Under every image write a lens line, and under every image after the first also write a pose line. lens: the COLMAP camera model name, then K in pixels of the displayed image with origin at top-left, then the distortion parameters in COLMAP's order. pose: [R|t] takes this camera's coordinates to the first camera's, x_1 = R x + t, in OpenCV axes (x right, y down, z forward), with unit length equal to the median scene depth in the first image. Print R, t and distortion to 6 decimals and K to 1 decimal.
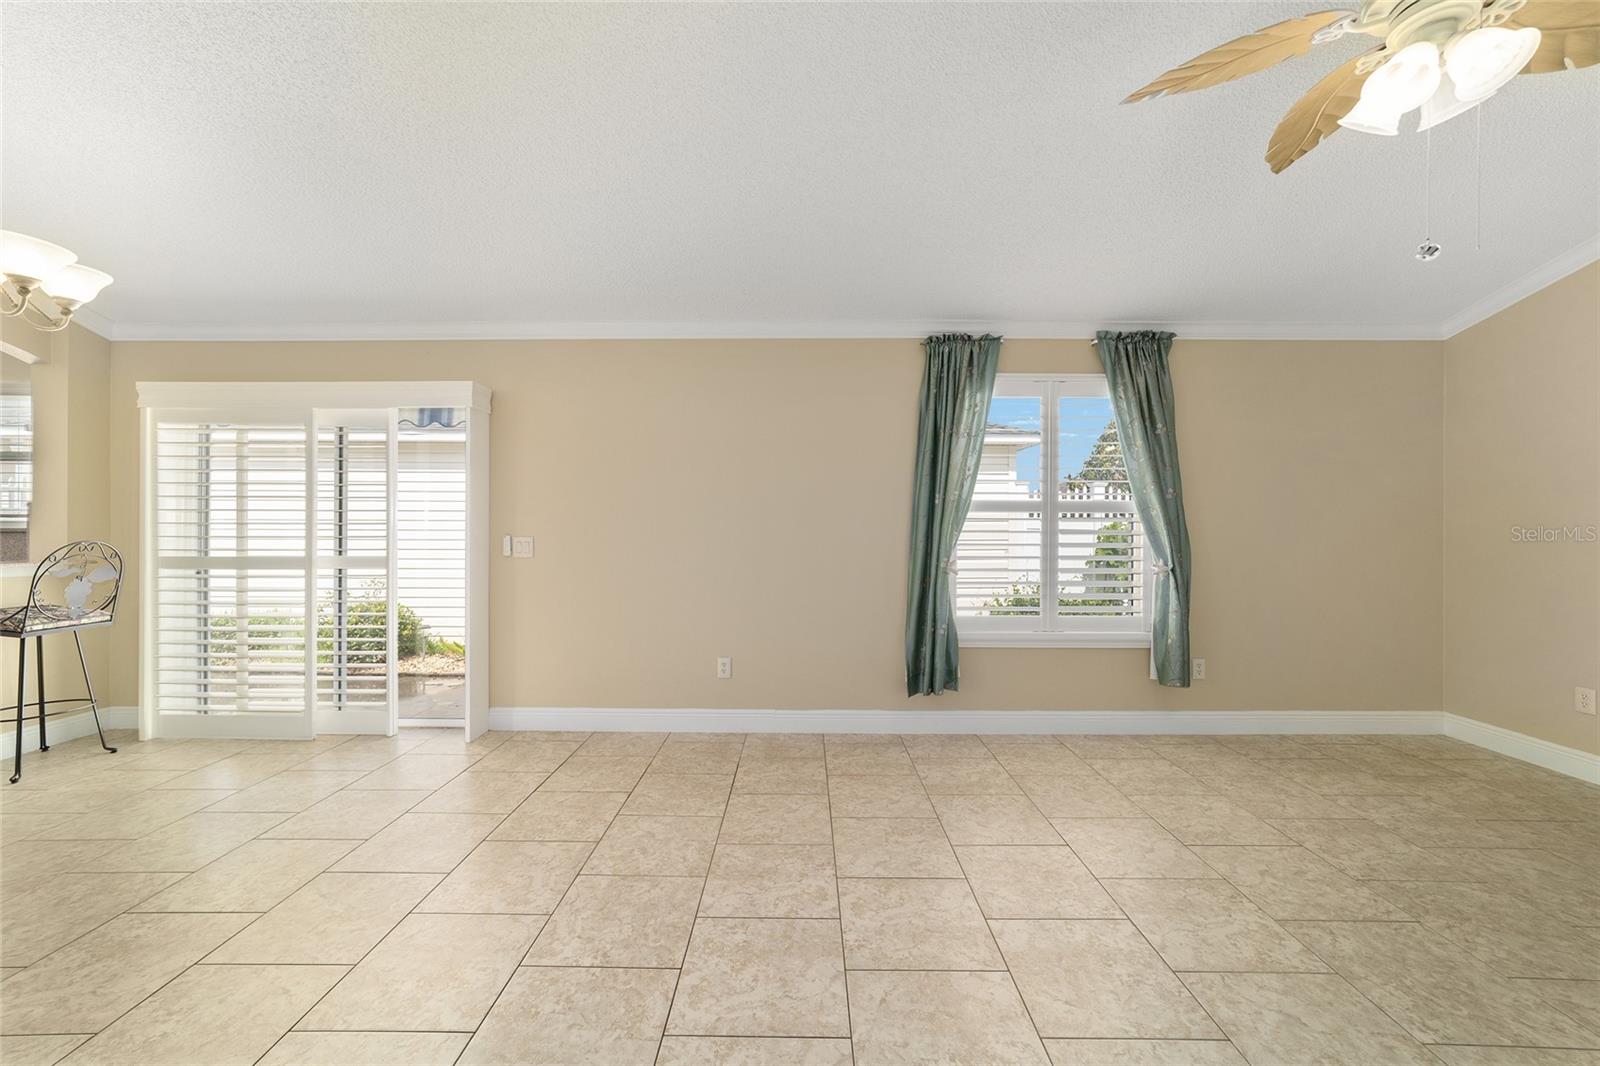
lens RADIAL K [[615.1, 0, 798.6], [0, 615.1, 527.6], [0, 0, 1]] dist [-0.018324, 0.008019]
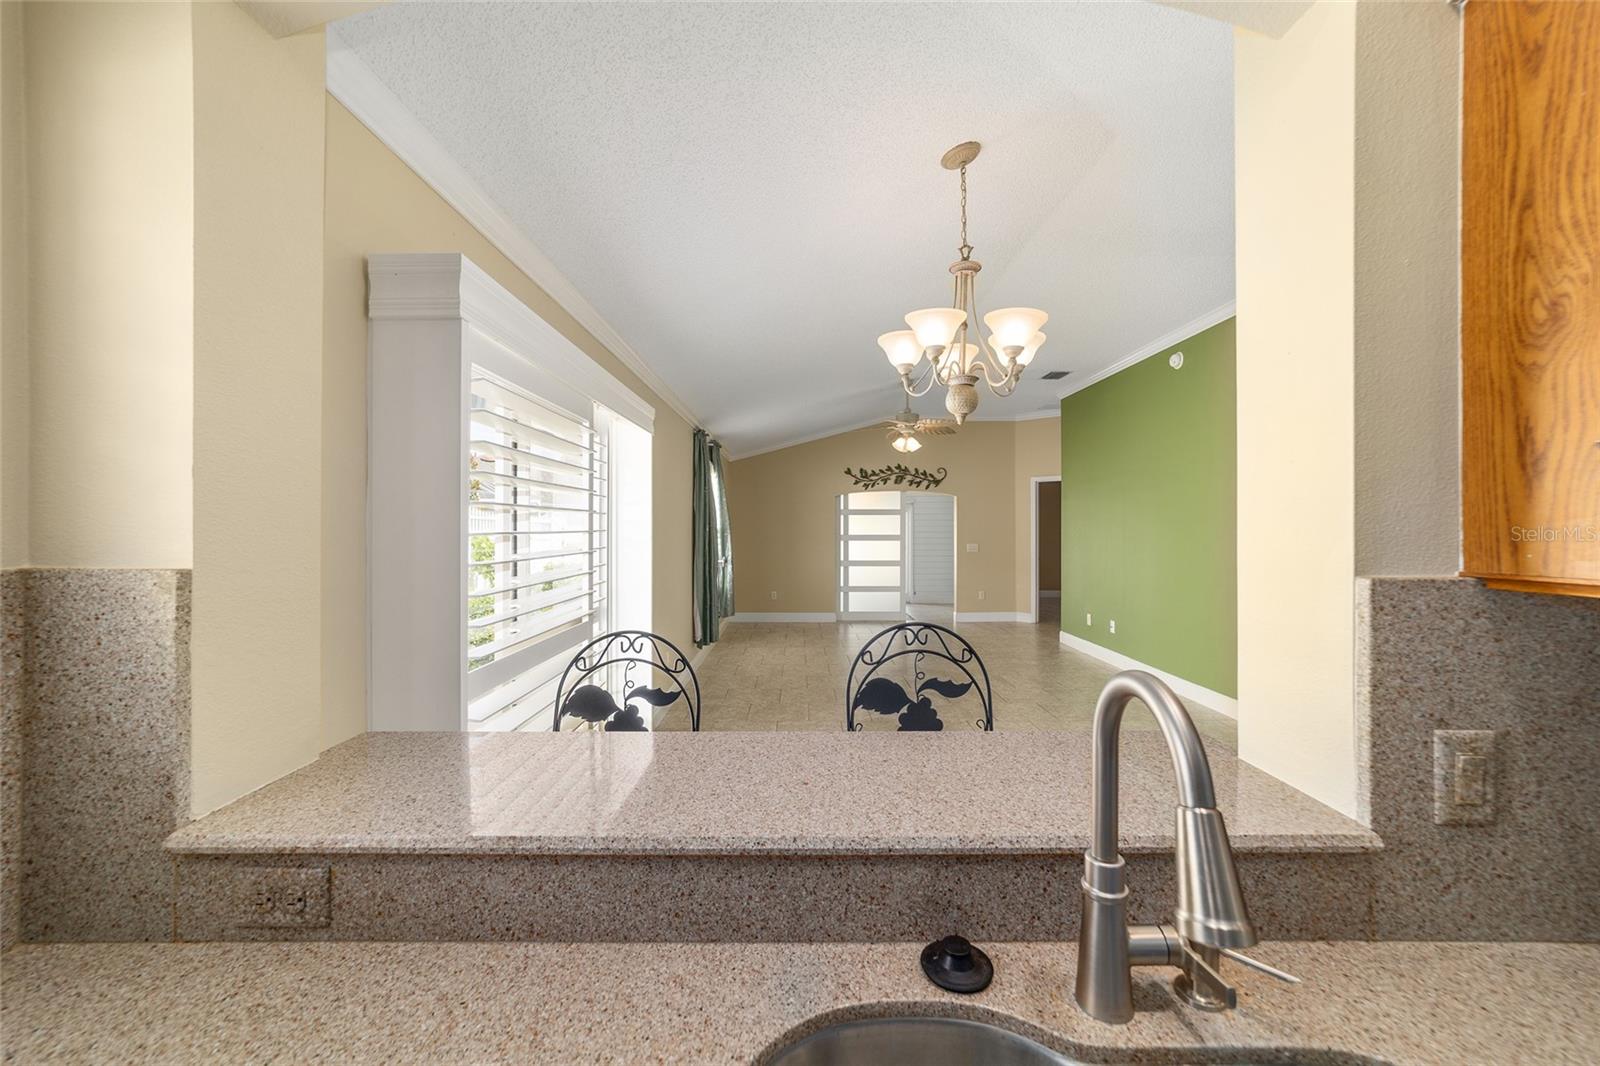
lens RADIAL K [[615.1, 0, 798.6], [0, 615.1, 527.6], [0, 0, 1]] dist [-0.018324, 0.008019]
pose [[-0.008661, -0.005477, 0.999947, -1.495942], [0.000193, 0.999985, 0.005479, -0.057171], [-0.999962, 0.000240, -0.008660, 0.781231]]
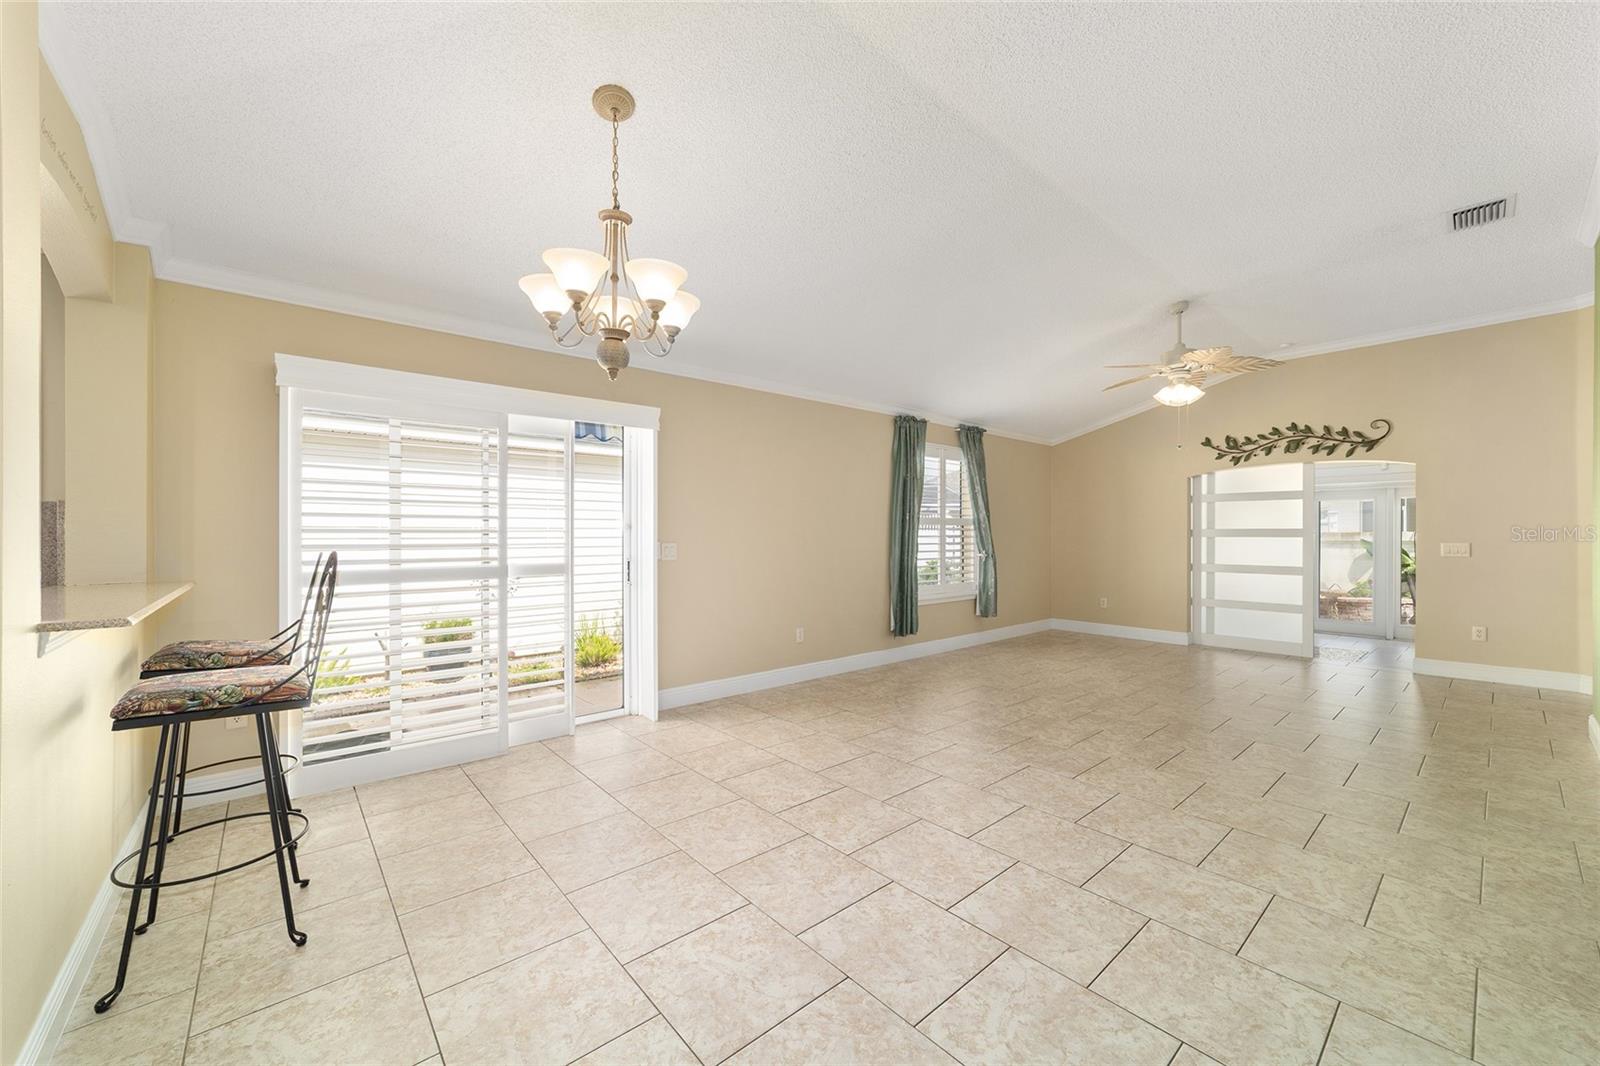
lens RADIAL K [[615.1, 0, 798.6], [0, 615.1, 527.6], [0, 0, 1]] dist [-0.018324, 0.008019]
pose [[0.753115, 0.003534, 0.657879, -1.098110], [0.002453, 0.999964, -0.008179, -0.002855], [-0.657884, 0.007773, 0.753079, -0.046624]]
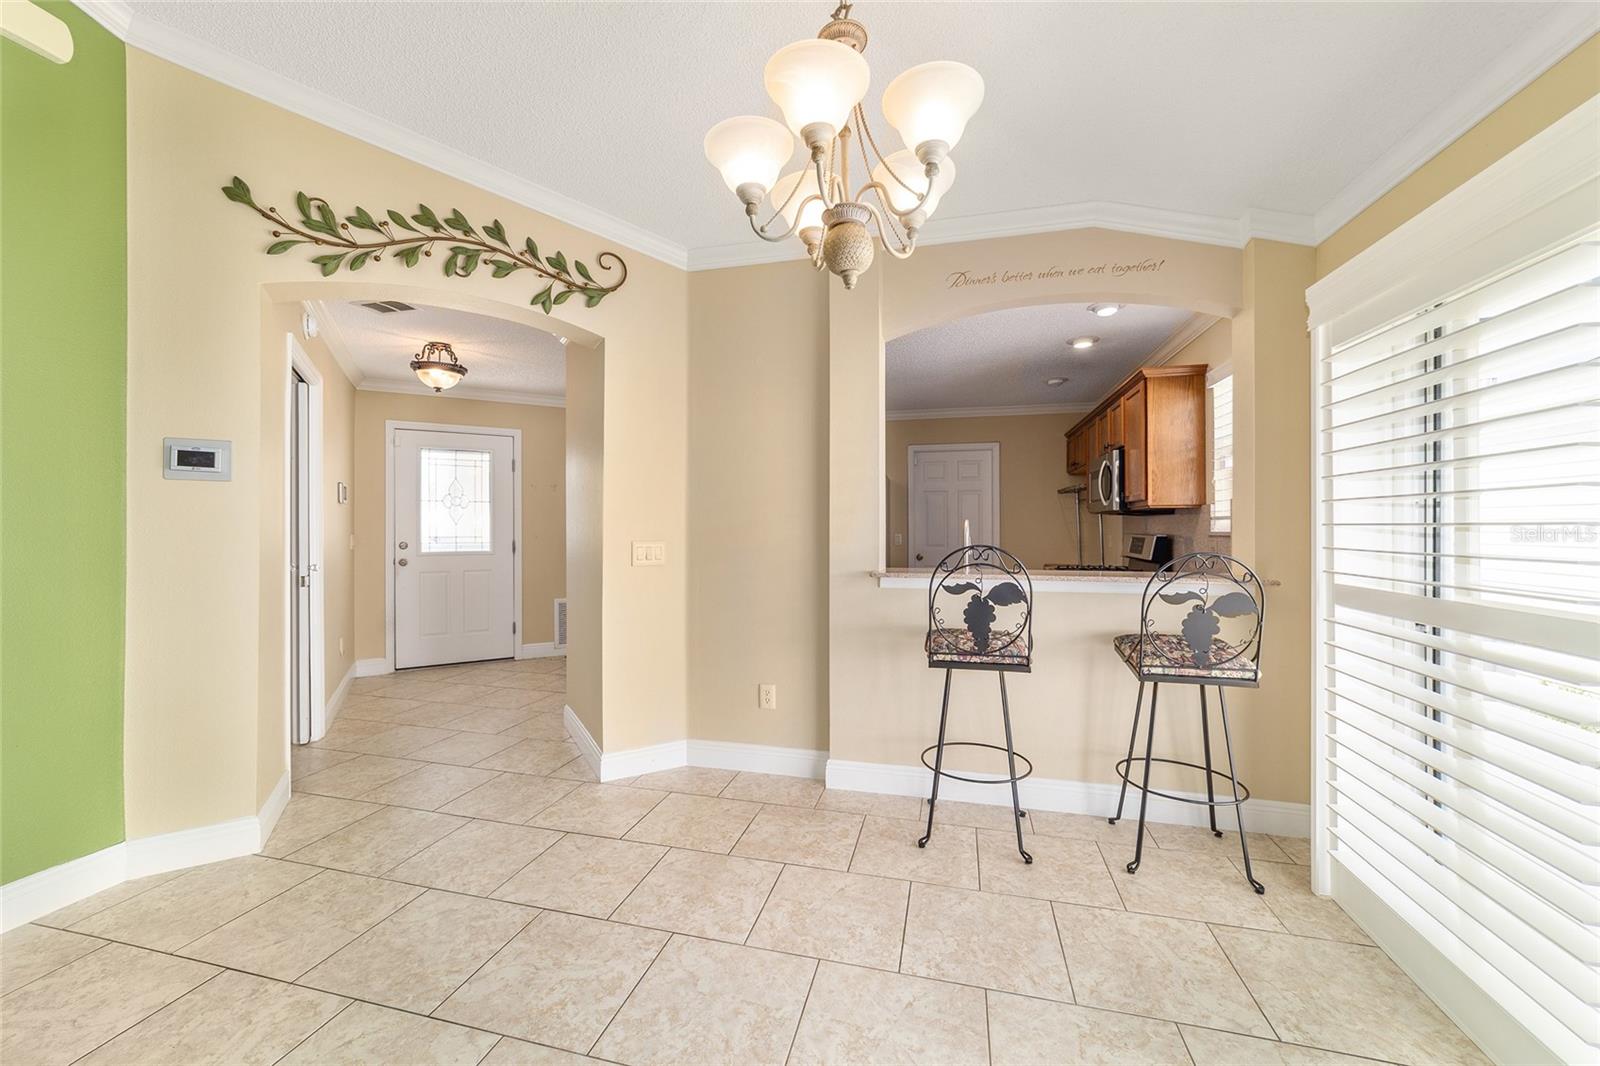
lens RADIAL K [[615.1, 0, 798.6], [0, 615.1, 527.6], [0, 0, 1]] dist [-0.018324, 0.008019]
pose [[-0.239746, -0.001084, -0.970835, -0.385399], [0.000634, 0.999999, -0.001273, -0.002033], [0.970835, -0.000921, -0.239745, 0.660996]]
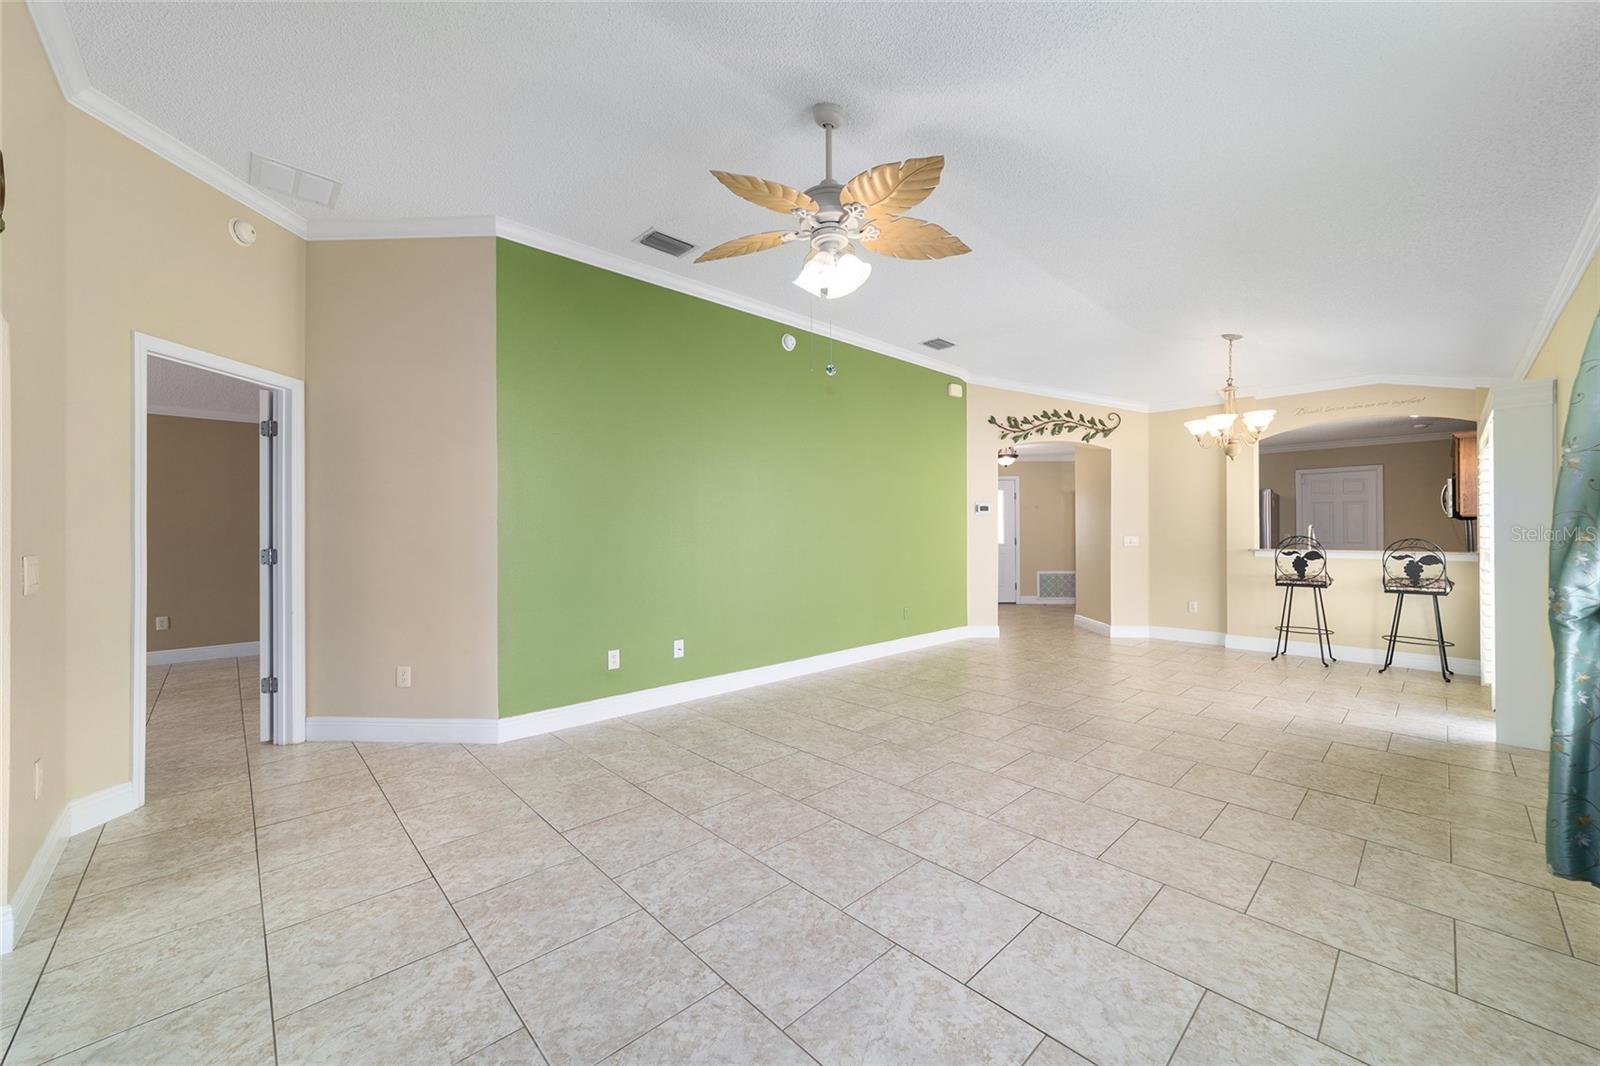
lens RADIAL K [[615.1, 0, 798.6], [0, 615.1, 527.6], [0, 0, 1]] dist [-0.018324, 0.008019]
pose [[-0.721457, -0.003997, -0.692448, 0.981700], [0.002637, 0.999960, -0.008520, 0.004395], [0.692454, -0.007973, -0.721418, 0.932789]]
